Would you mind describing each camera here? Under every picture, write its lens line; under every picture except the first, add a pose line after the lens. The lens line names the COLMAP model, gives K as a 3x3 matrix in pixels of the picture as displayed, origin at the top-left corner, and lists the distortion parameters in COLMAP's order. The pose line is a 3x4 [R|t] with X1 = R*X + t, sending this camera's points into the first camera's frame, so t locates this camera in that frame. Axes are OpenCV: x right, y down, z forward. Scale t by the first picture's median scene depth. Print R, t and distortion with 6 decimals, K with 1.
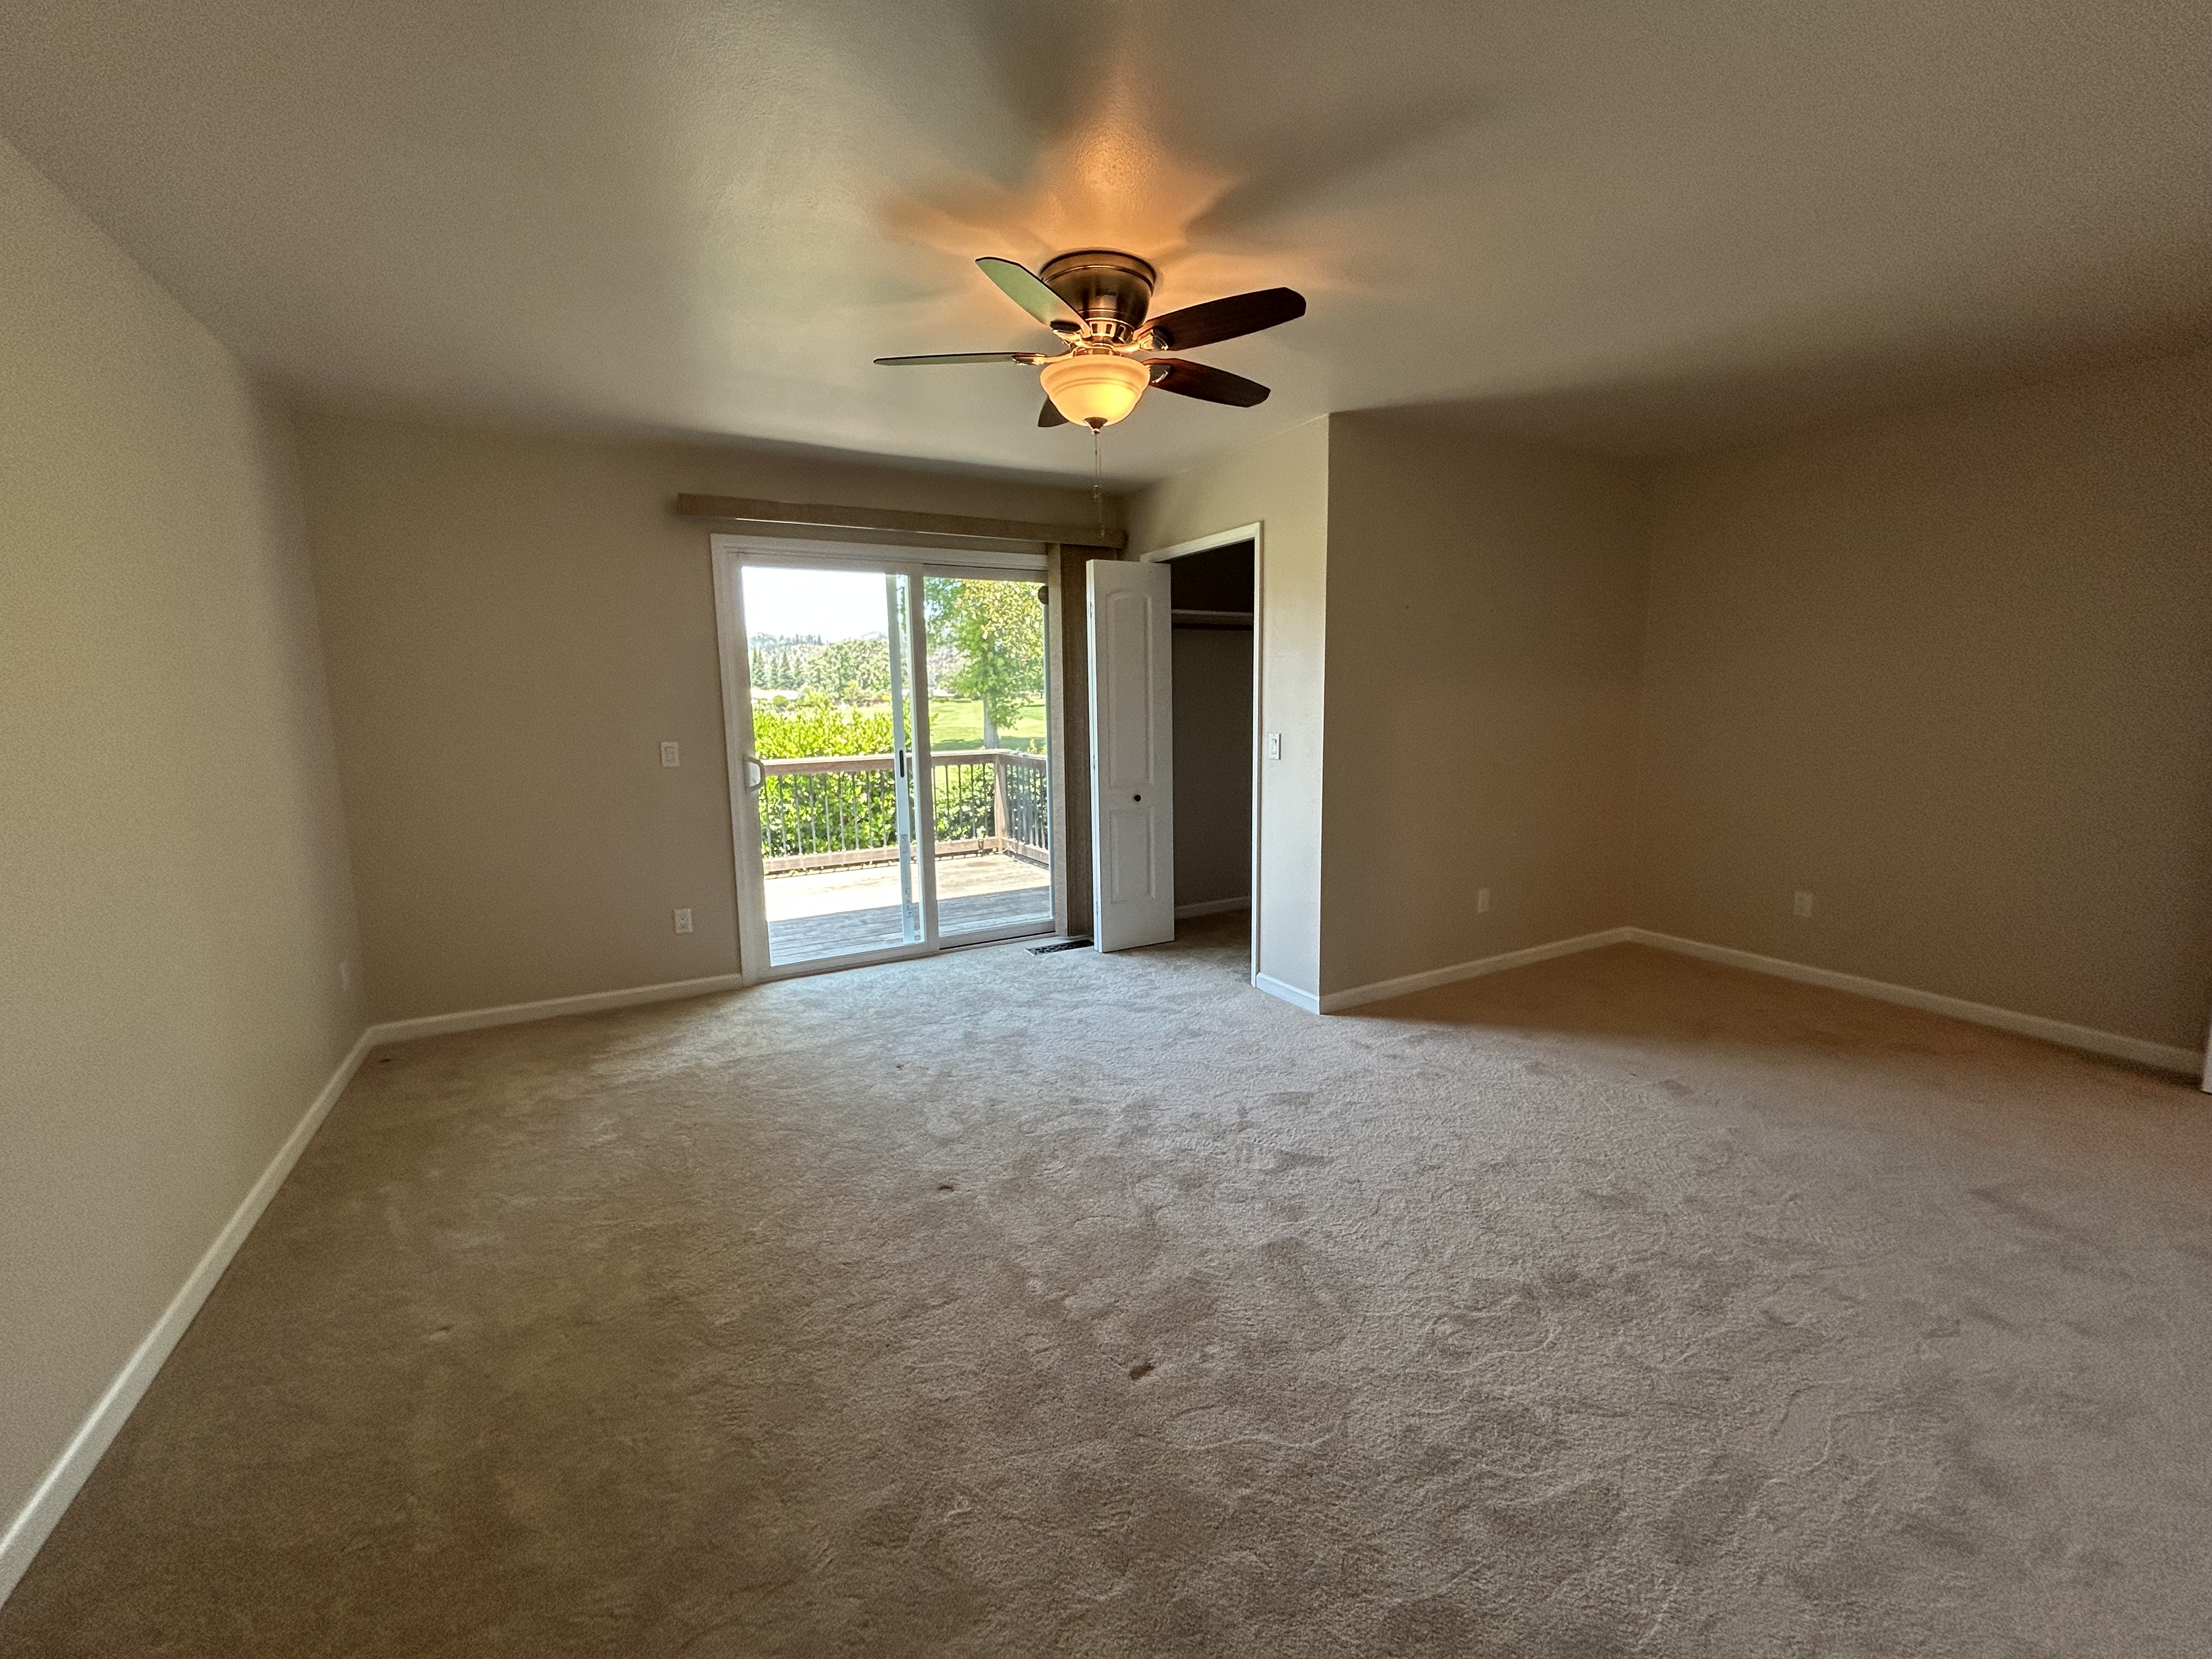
lens RADIAL K [[898.6, 0, 1102.1], [0, 898.6, 822.3], [0, 0, 1]] dist [-0.001652, 0.000076]
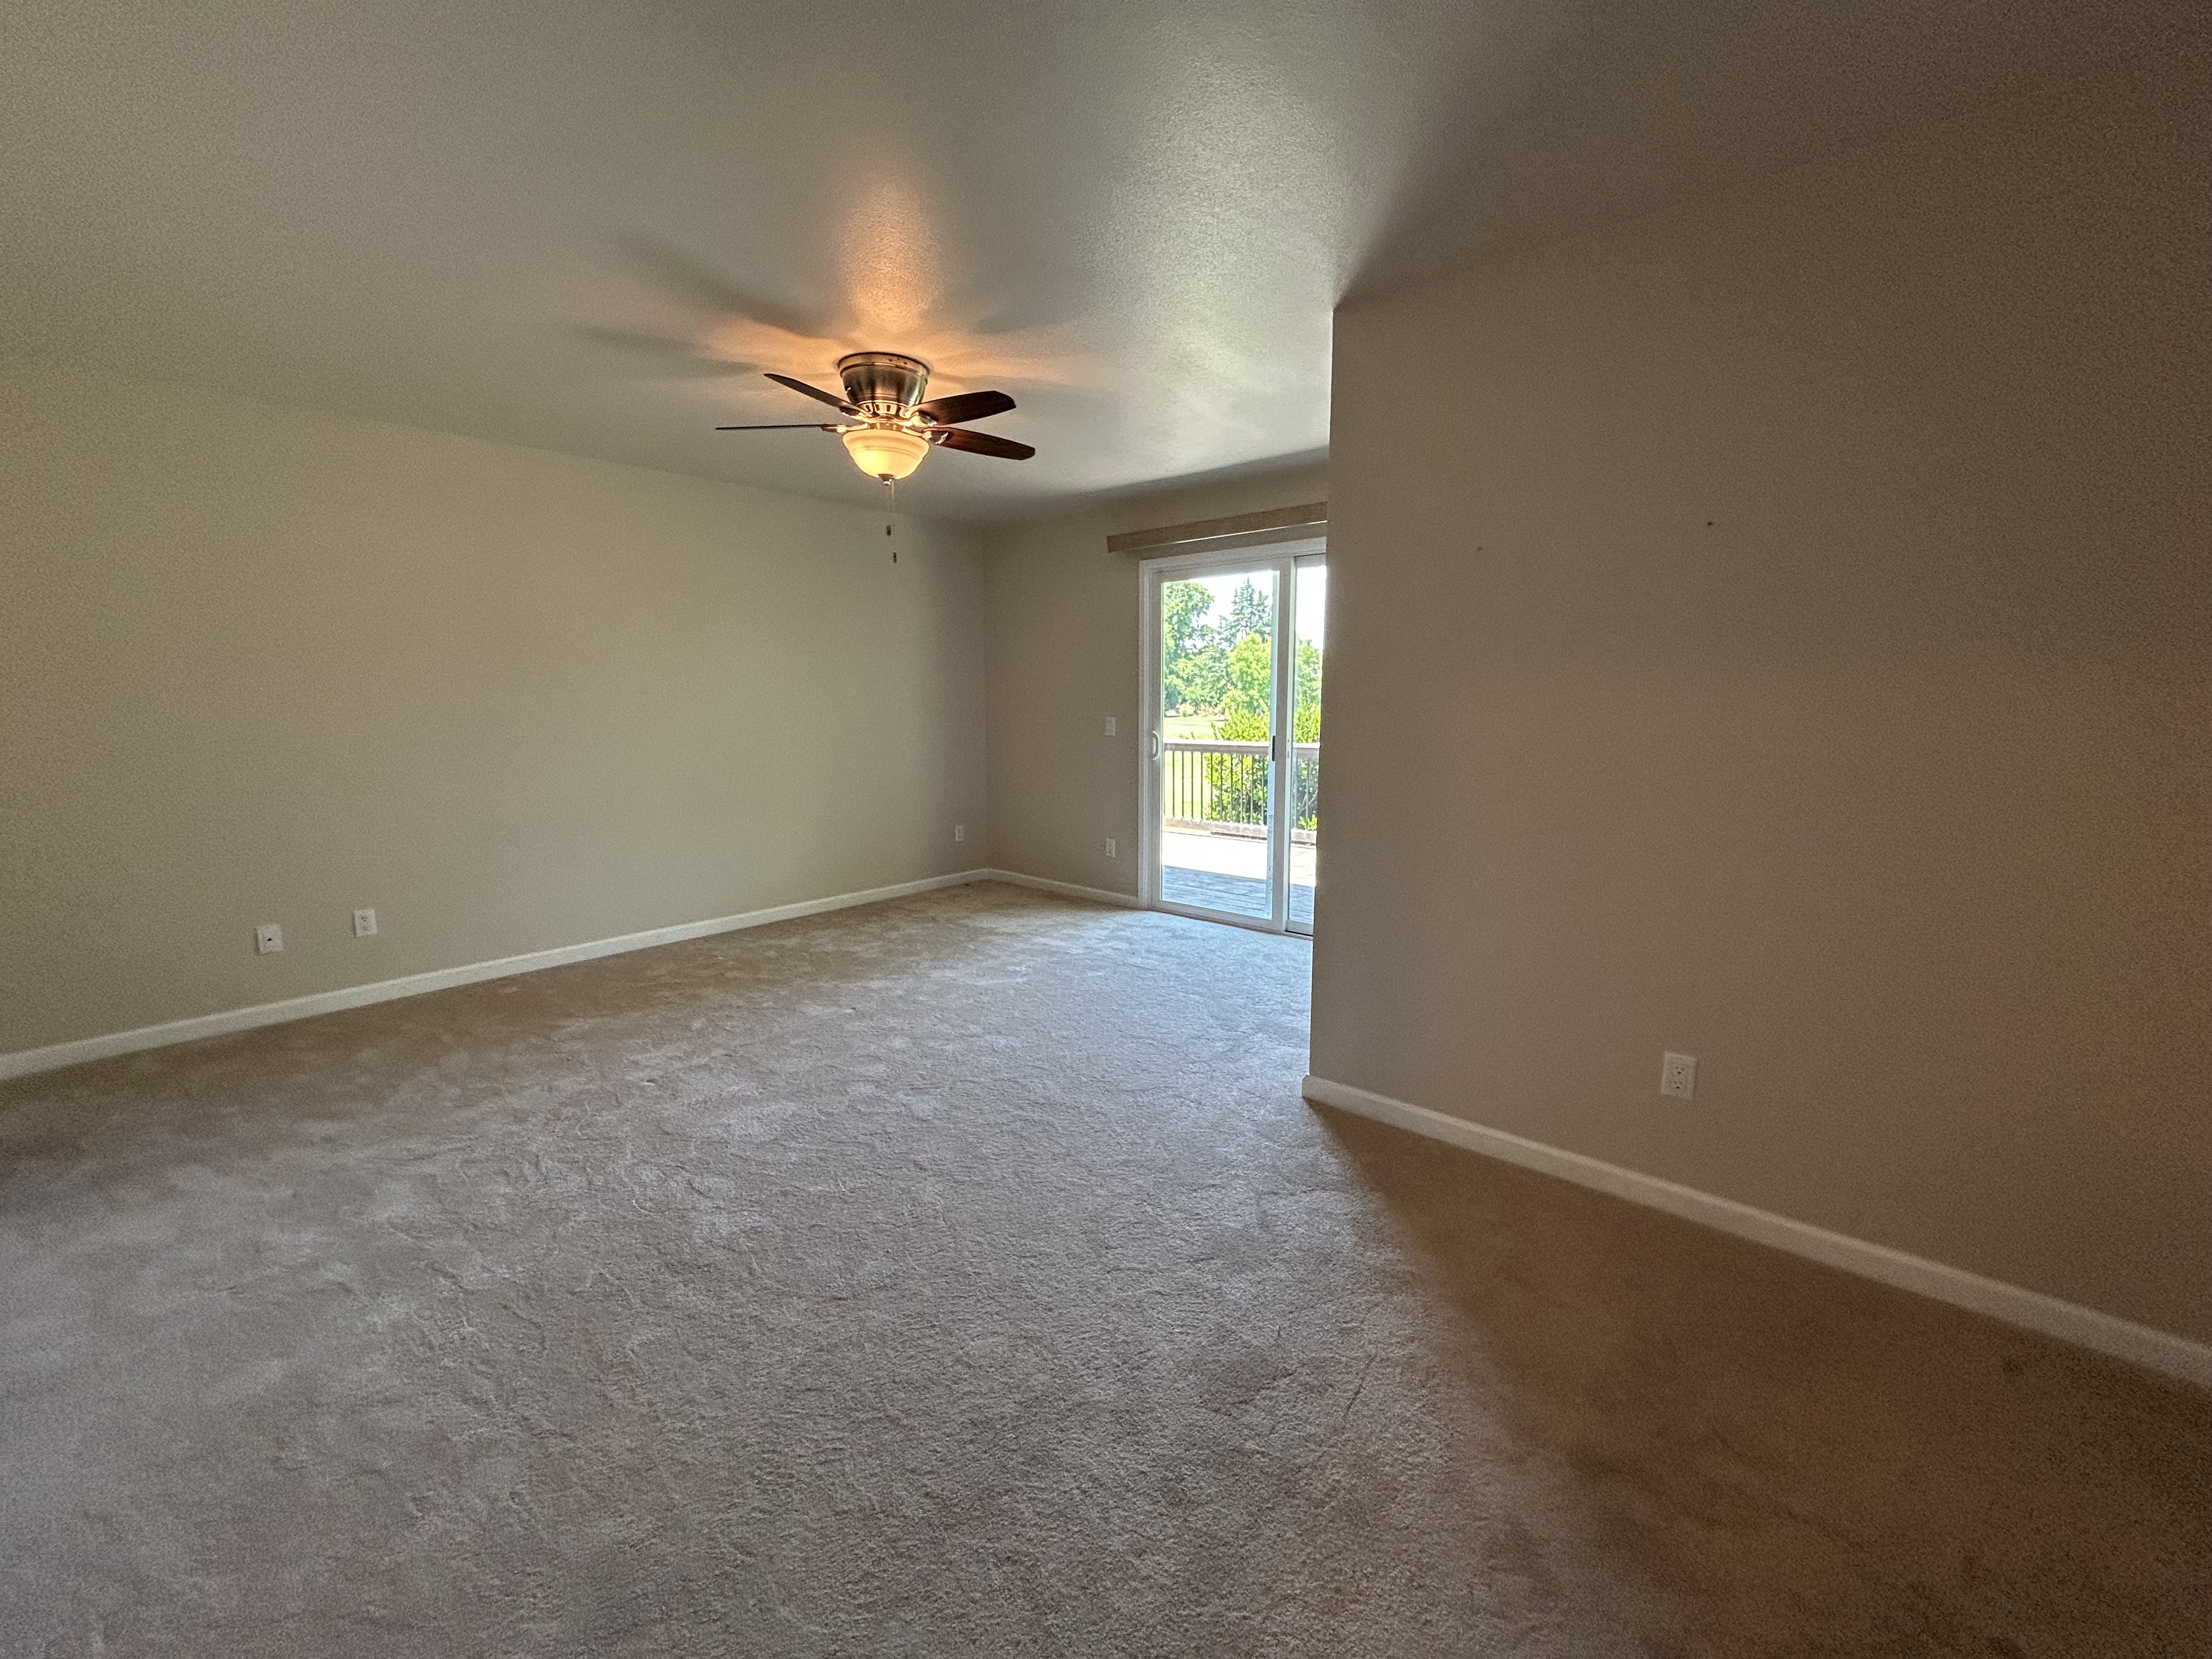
lens RADIAL K [[879.7, 0, 1108.8], [0, 879.7, 871.7], [0, 0, 1]] dist [-0.000273, 0.000024]
pose [[0.343533, 0.201197, -0.917336, 0.819217], [-0.124165, 0.977938, 0.167990, -0.087600], [0.930896, 0.056191, 0.360936, 0.514713]]
